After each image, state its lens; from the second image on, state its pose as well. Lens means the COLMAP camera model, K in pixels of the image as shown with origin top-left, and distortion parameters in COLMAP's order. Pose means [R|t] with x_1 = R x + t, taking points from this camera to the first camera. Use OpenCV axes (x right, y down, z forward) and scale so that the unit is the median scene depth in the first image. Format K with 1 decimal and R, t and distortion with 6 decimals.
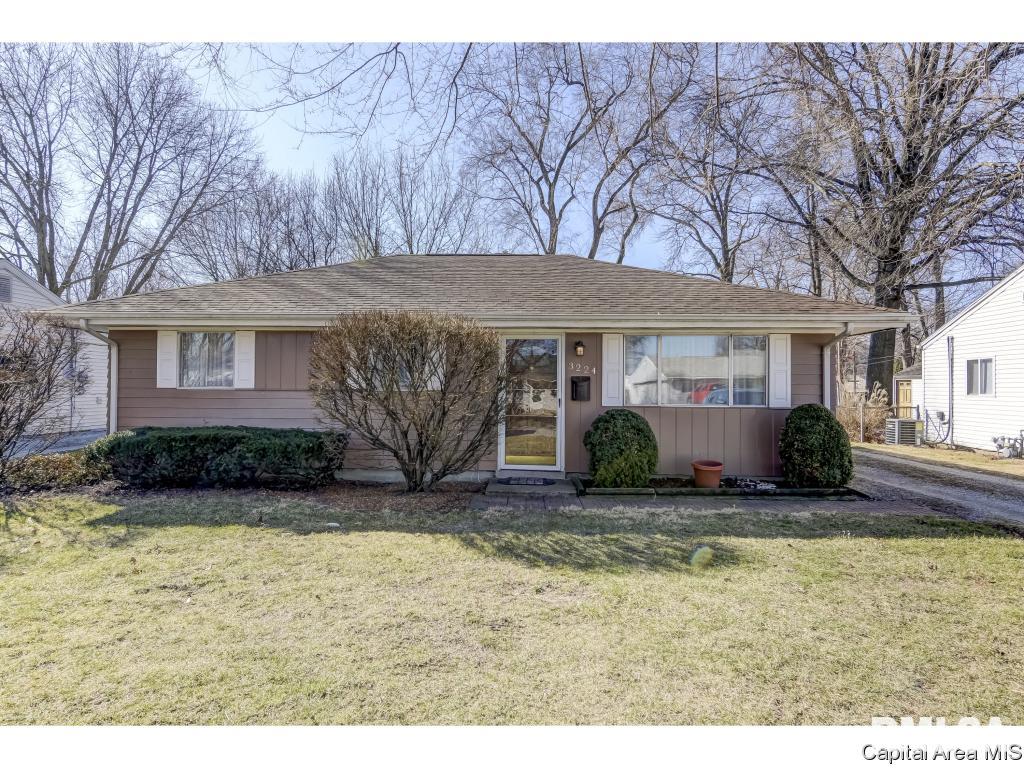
lens RADIAL K [[585.7, 0, 516.4], [0, 585.7, 384.1], [0, 0, 1]] dist [0.005890, 0.000553]
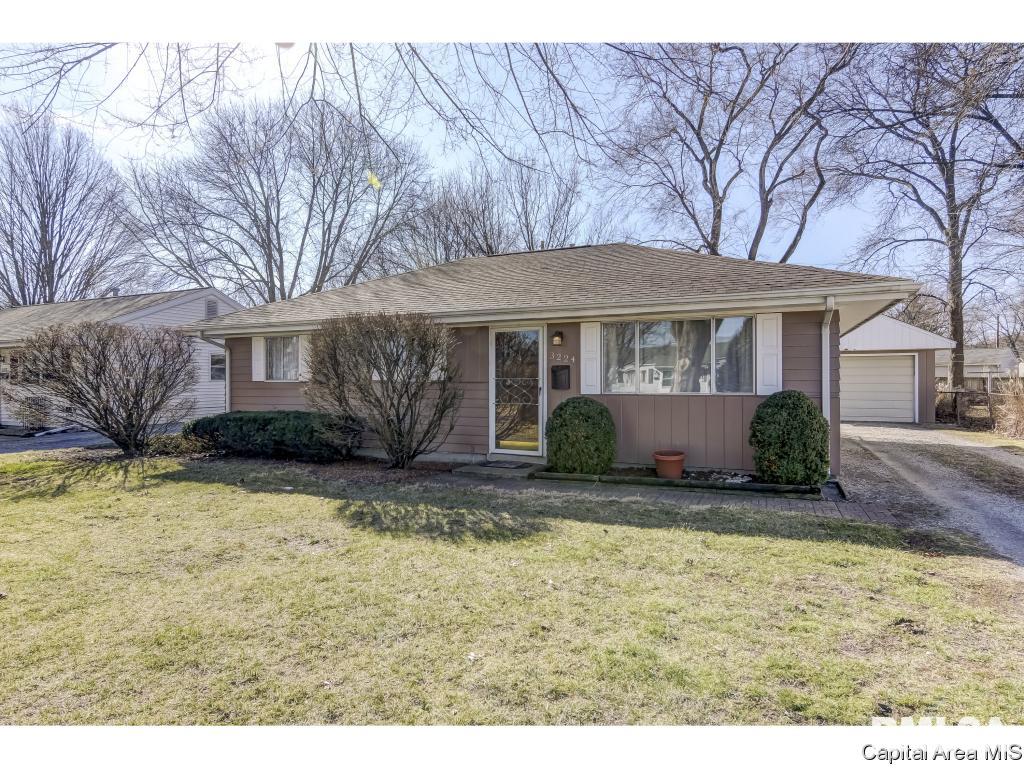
lens RADIAL K [[585.7, 0, 516.4], [0, 585.7, 384.1], [0, 0, 1]] dist [0.005890, 0.000553]
pose [[0.926440, -0.009620, -0.376319, 0.412216], [0.014346, 0.999849, 0.009757, 0.008588], [0.376169, -0.014437, 0.926439, 0.018203]]
